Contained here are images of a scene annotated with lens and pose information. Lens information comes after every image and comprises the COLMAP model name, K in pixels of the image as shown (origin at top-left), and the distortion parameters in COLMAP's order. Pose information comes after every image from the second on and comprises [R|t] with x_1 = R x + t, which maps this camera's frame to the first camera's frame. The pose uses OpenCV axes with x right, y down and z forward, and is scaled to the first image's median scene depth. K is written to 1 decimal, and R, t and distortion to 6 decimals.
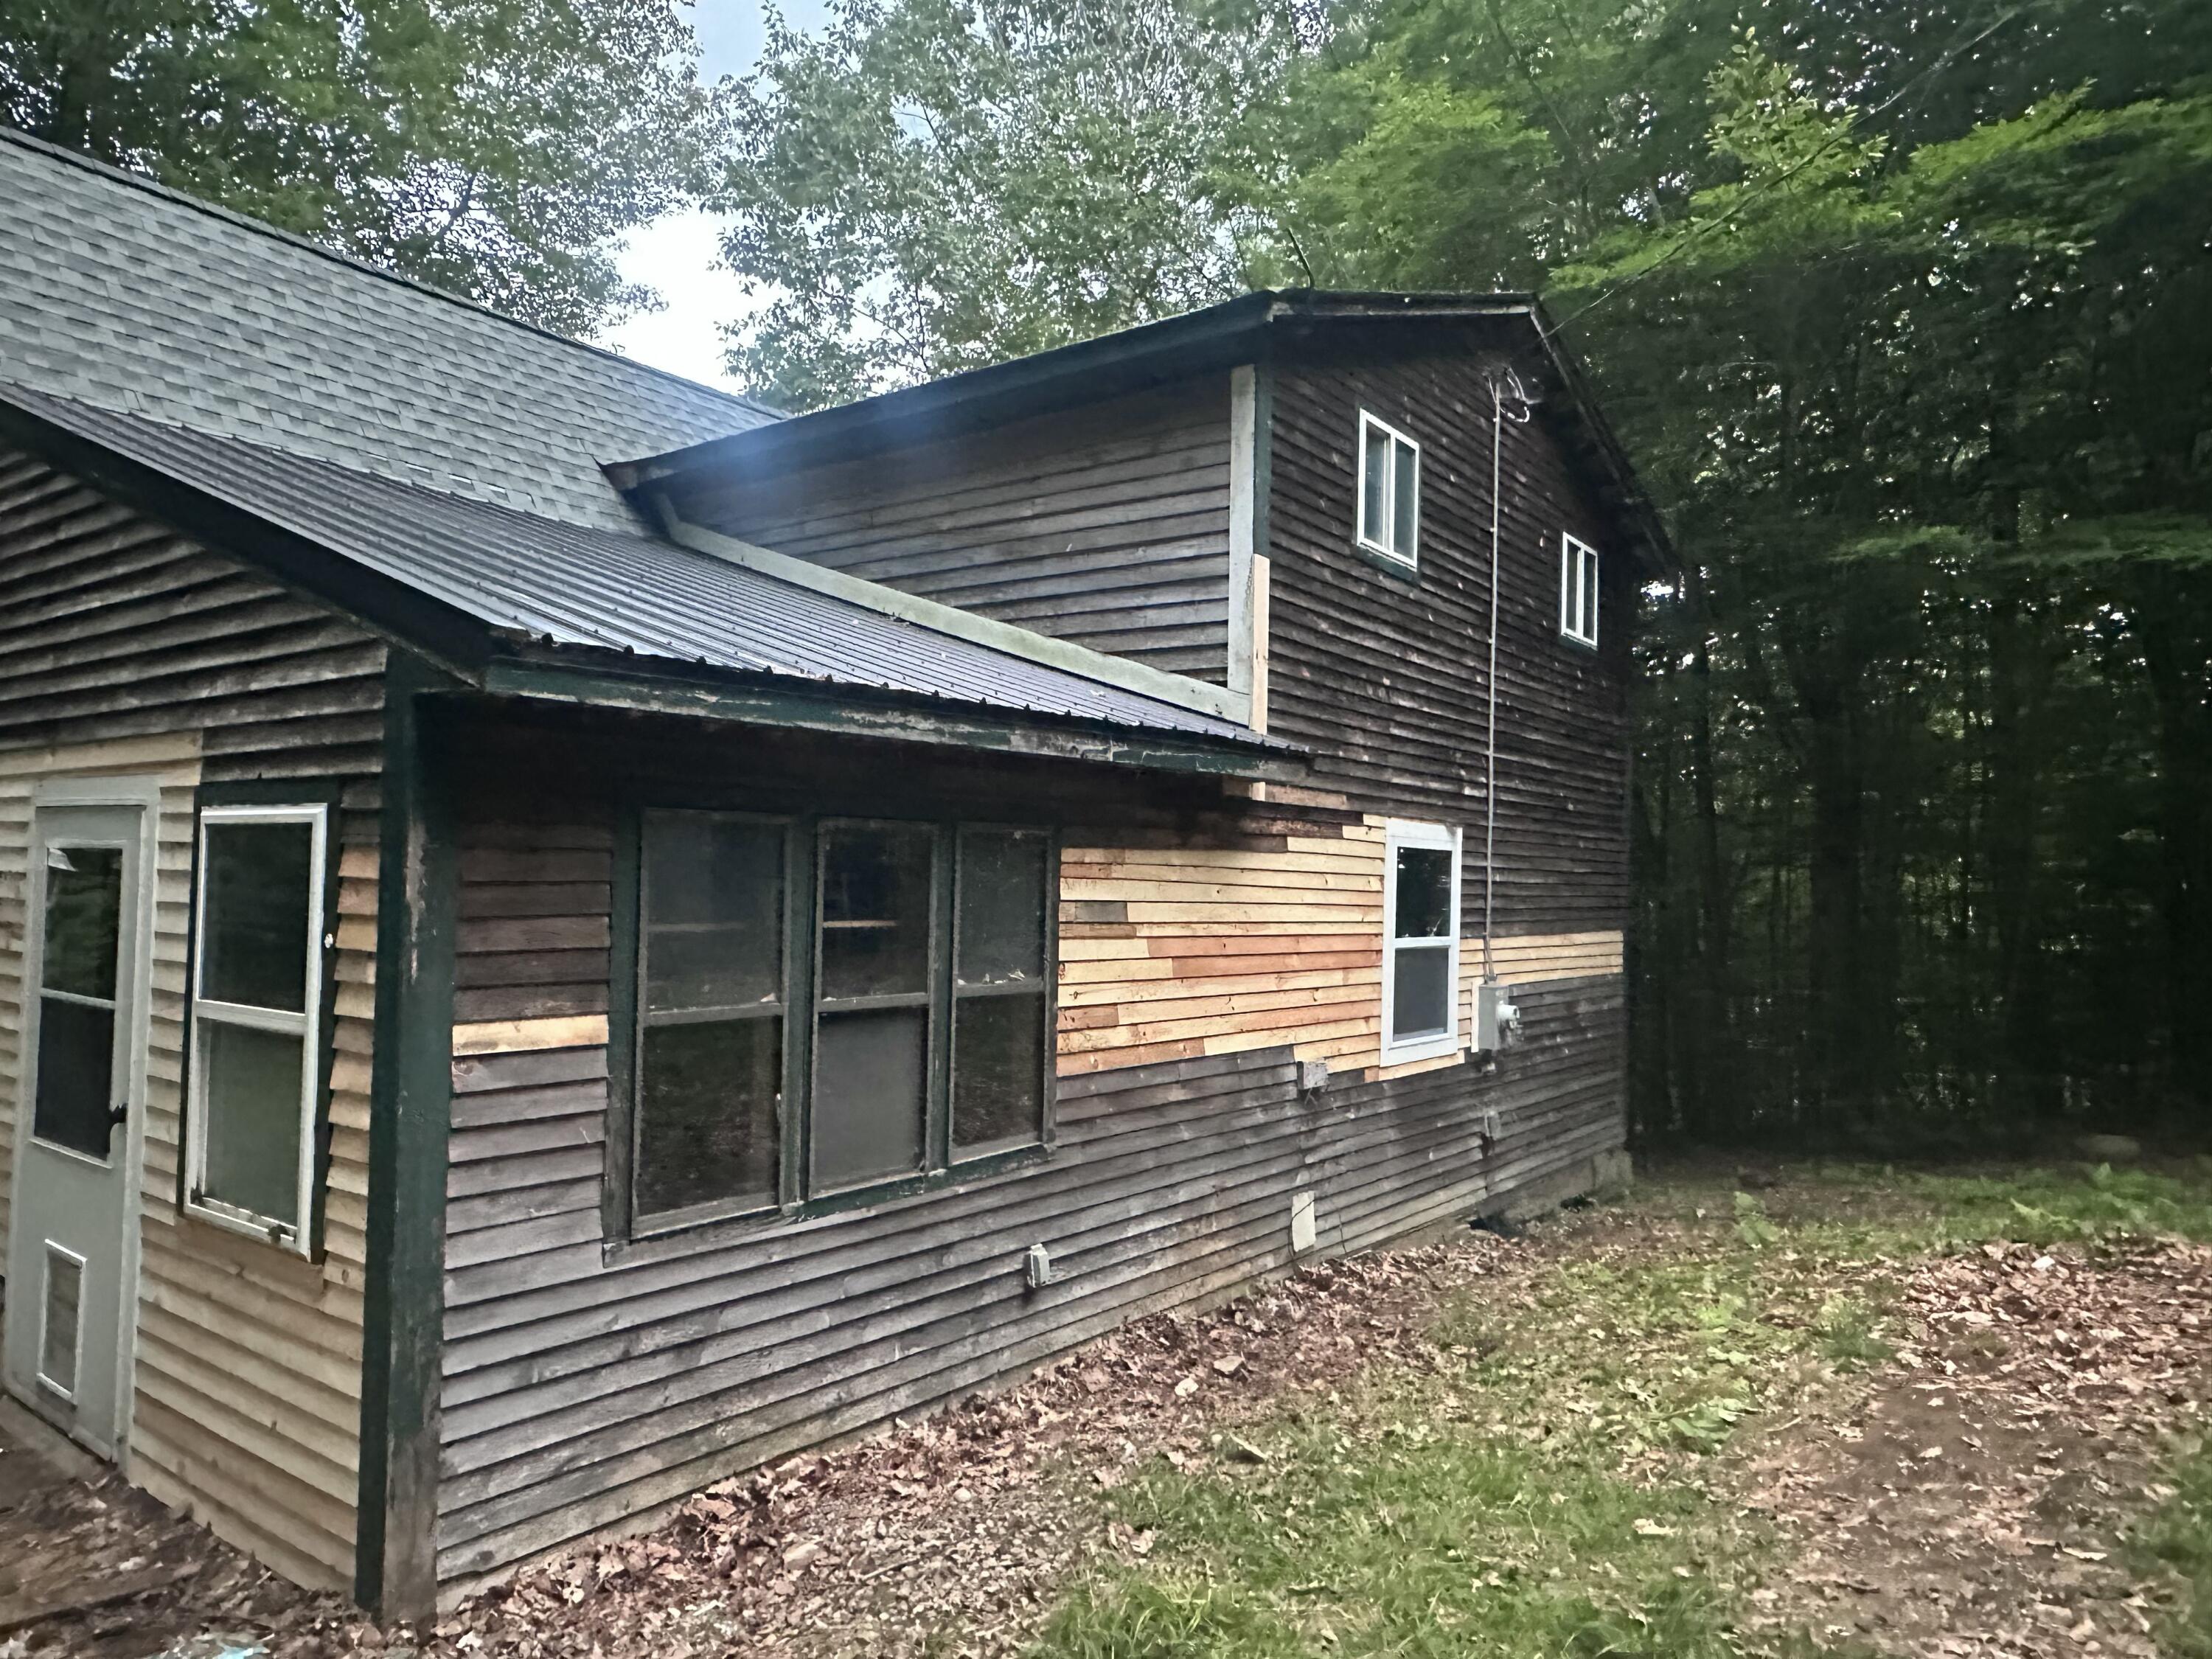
lens RADIAL K [[1452.6, 0, 1112.5], [0, 1452.6, 839.1], [0, 0, 1]] dist [-0.000374, 0.000252]
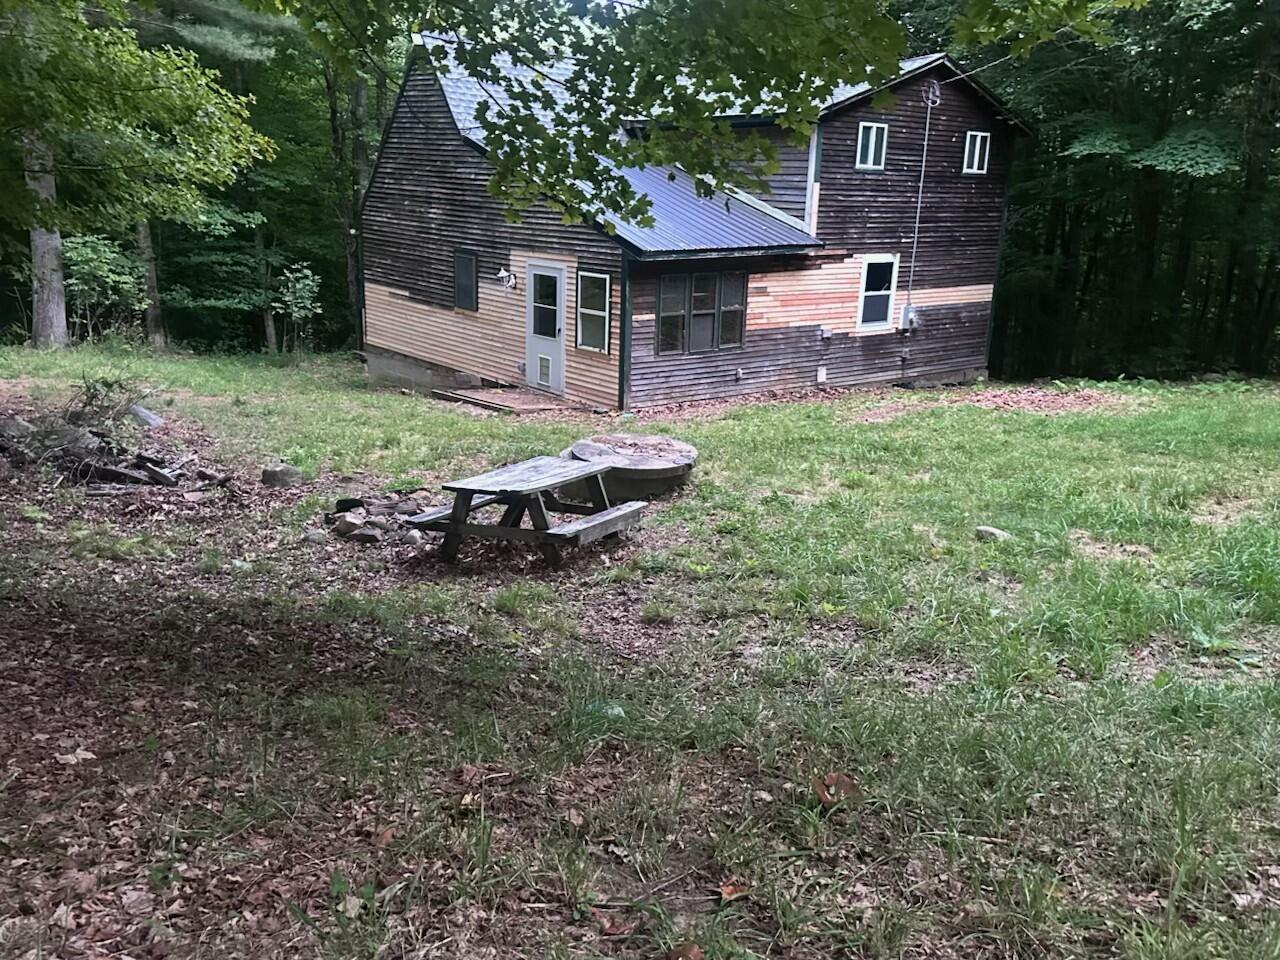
lens RADIAL K [[1091.8, 0, 643.7], [0, 1091.8, 488.7], [0, 0, 1]] dist [0.196604, -0.395846]
pose [[0.975685, 0.065520, -0.209155, 0.305139], [-0.002962, 0.958128, 0.286325, -0.254467], [0.219157, -0.278743, 0.935025, -1.801970]]
